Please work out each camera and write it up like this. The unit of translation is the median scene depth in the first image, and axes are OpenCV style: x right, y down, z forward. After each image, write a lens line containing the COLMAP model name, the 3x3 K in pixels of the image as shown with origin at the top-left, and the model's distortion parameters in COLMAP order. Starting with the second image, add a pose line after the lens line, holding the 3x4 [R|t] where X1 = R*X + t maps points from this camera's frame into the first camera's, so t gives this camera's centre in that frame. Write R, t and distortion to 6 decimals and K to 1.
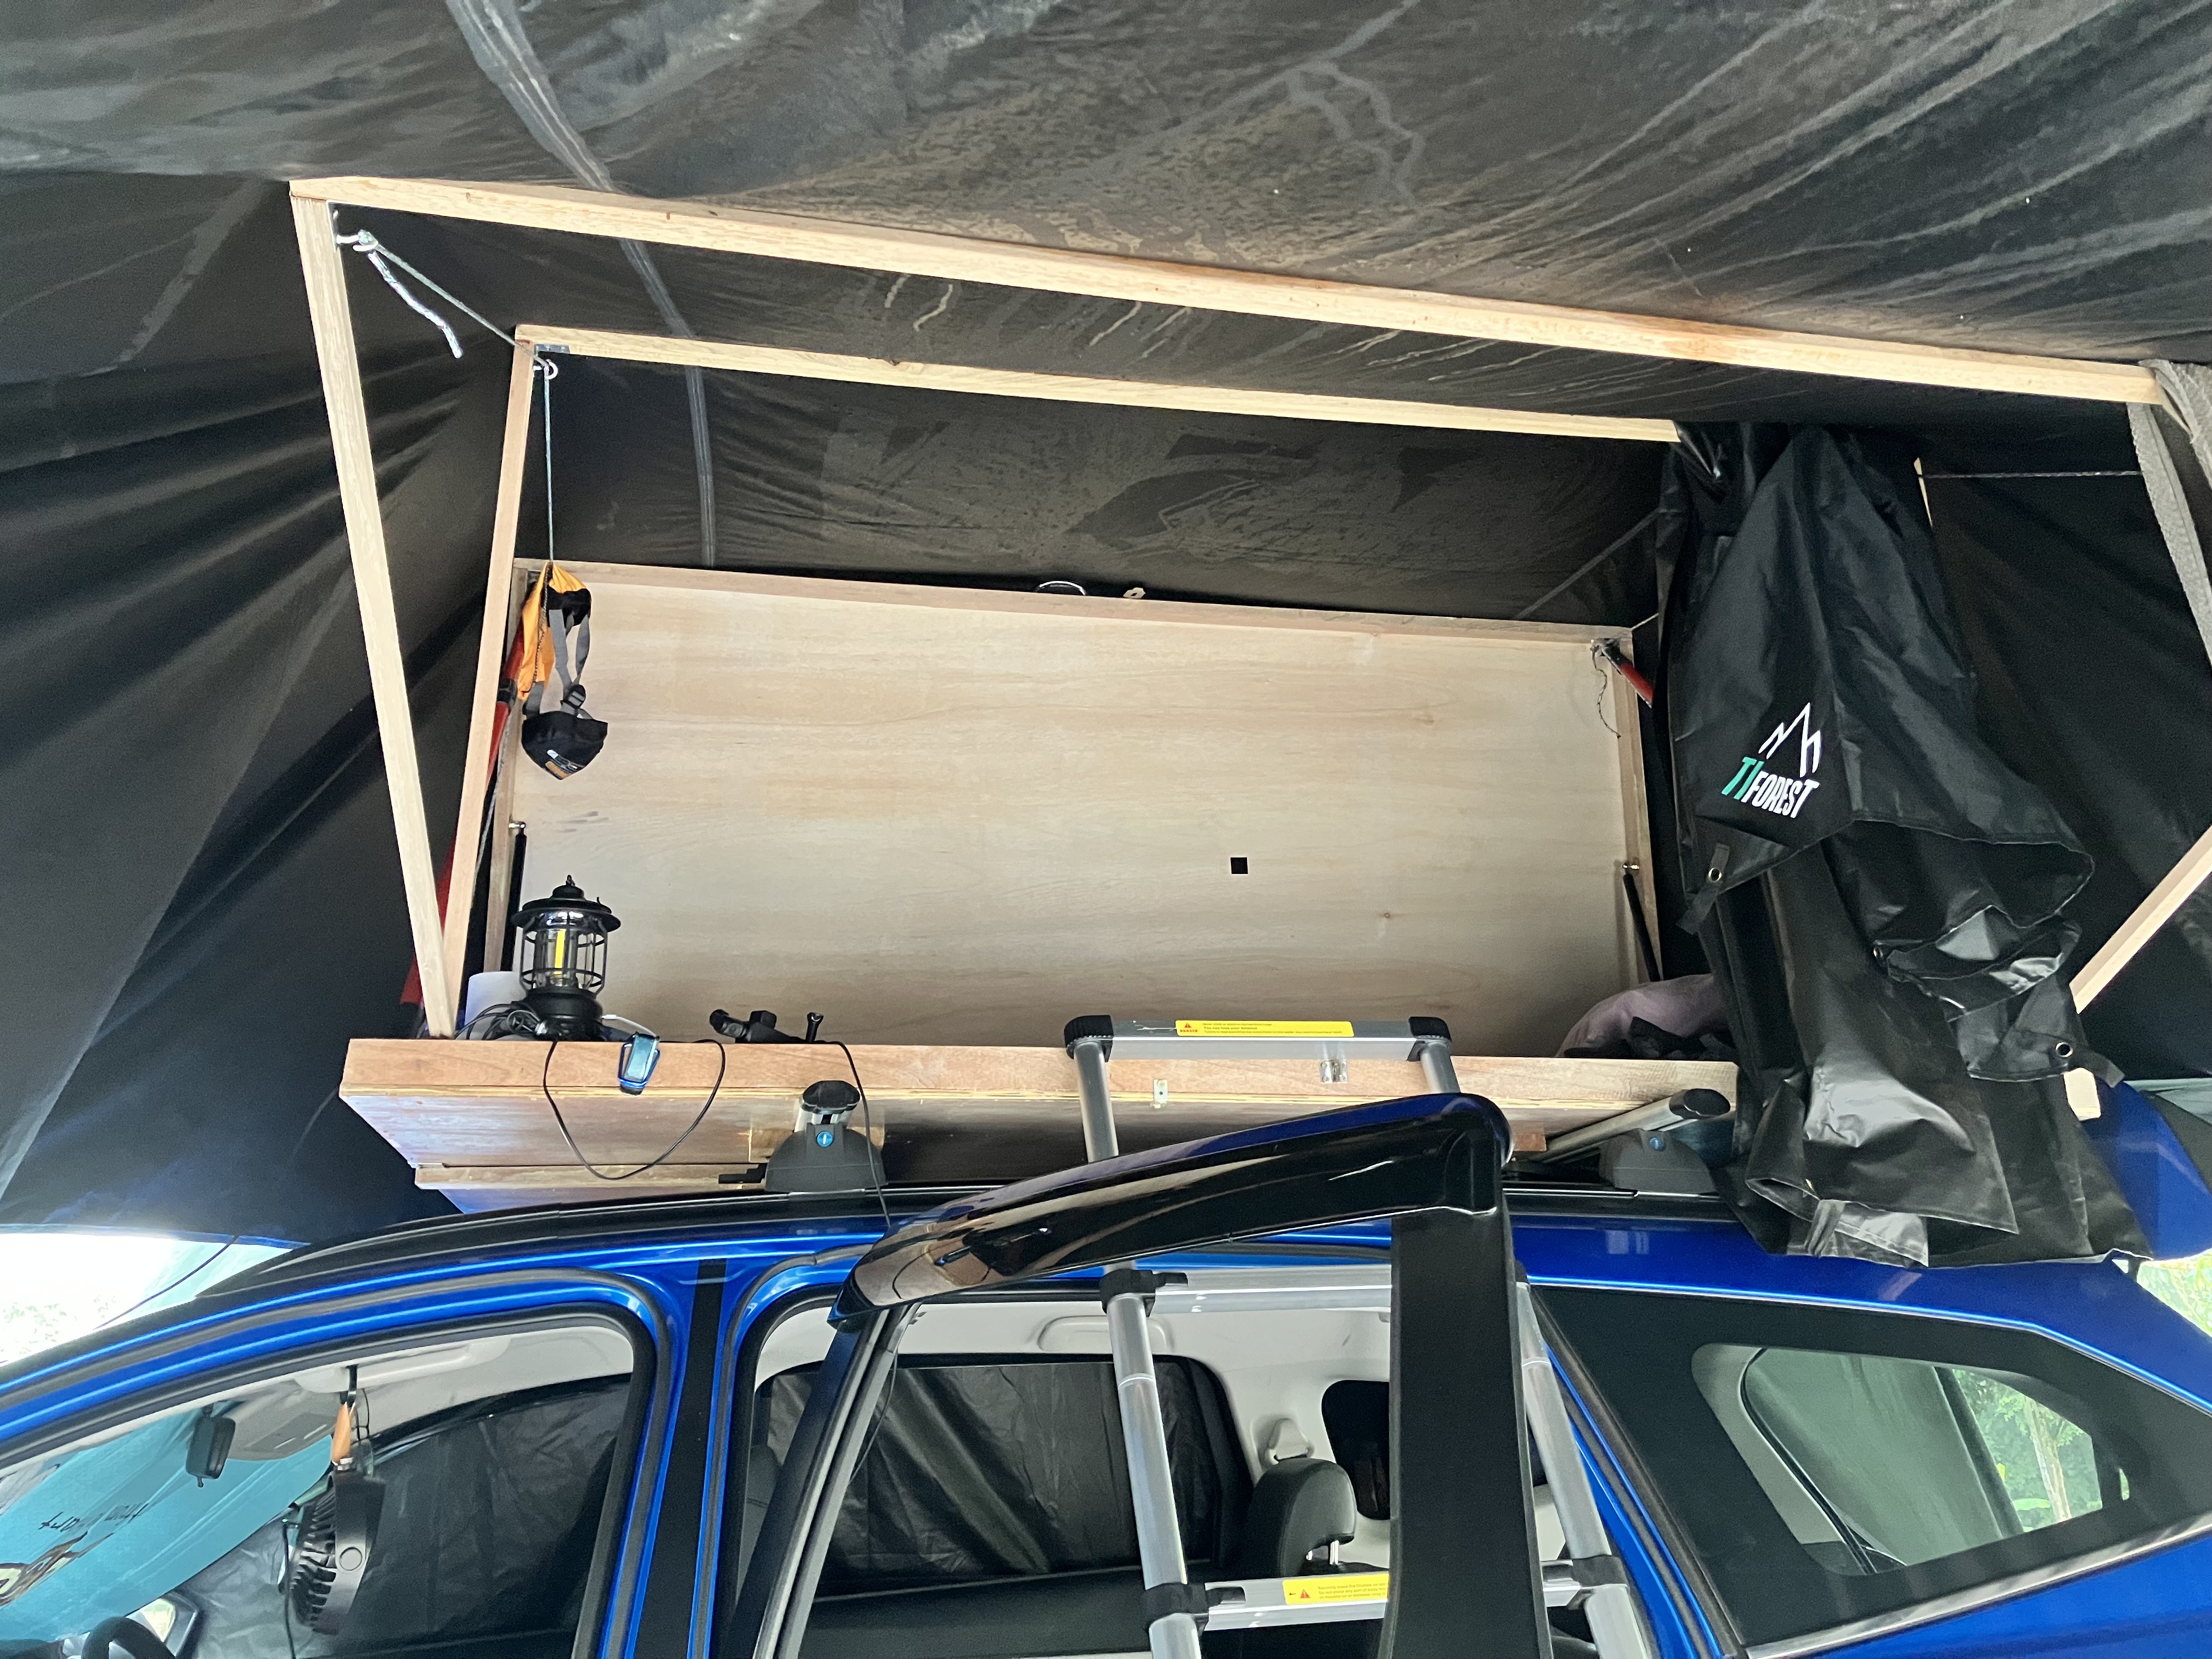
lens RADIAL K [[1781.4, 0, 1106.0], [0, 1781.4, 829.5], [0, 0, 1]] dist [0.000991, -0.003282]
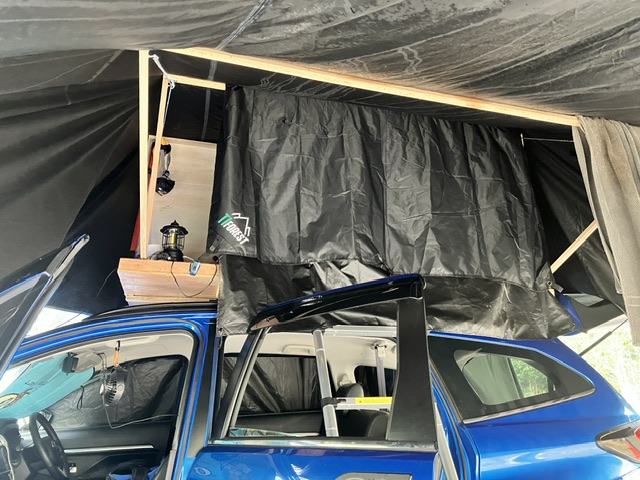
lens RADIAL K [[515.9, 0, 320.0], [0, 515.9, 240.0], [0, 0, 1]] dist [-0.007800, -0.001723]
pose [[0.996308, 0.051756, 0.068497, -0.067670], [-0.053882, 0.998110, 0.029563, 0.020869], [-0.066838, -0.033145, 0.997213, -0.141138]]
